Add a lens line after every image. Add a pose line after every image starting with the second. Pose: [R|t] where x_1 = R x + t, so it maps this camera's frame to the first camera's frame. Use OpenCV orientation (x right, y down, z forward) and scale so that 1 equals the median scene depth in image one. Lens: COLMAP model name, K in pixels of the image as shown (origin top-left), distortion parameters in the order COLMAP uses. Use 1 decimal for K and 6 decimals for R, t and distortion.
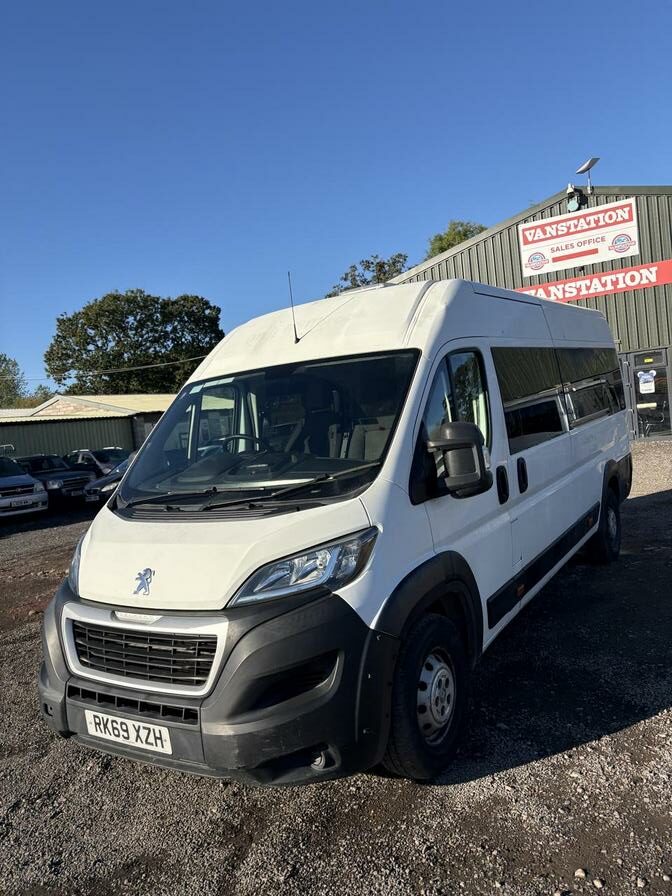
lens RADIAL K [[679.6, 0, 336.0], [0, 679.6, 448.0], [0, 0, 1]] dist [0.005594, 0.004796]
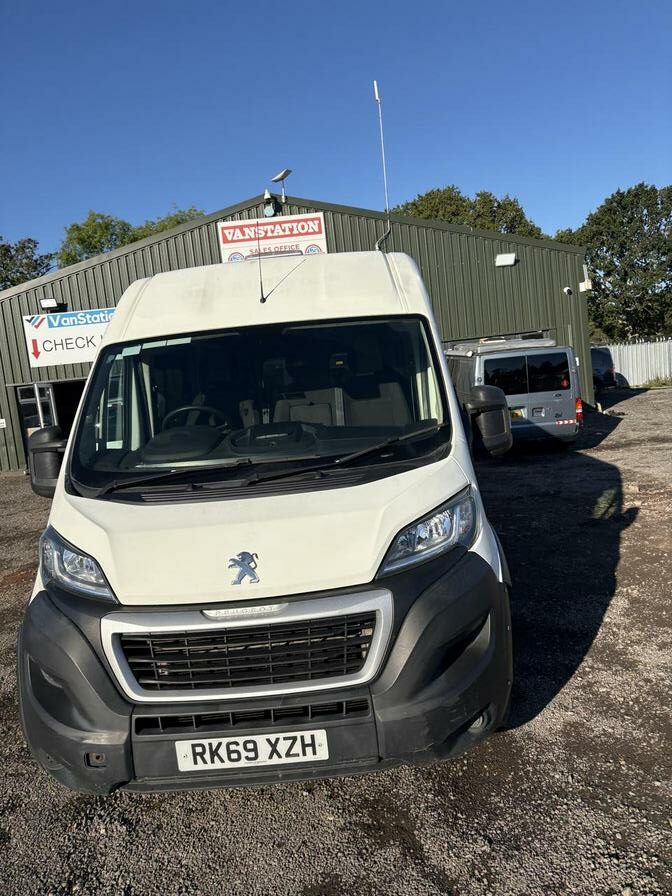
lens RADIAL K [[680.0, 0, 335.9], [0, 680.0, 457.0], [0, 0, 1]] dist [0.005675, 0.002498]
pose [[0.856277, -0.034064, 0.515392, -0.585495], [0.030631, 0.999416, 0.015164, 0.051569], [-0.515607, 0.002802, 0.856820, 0.231390]]
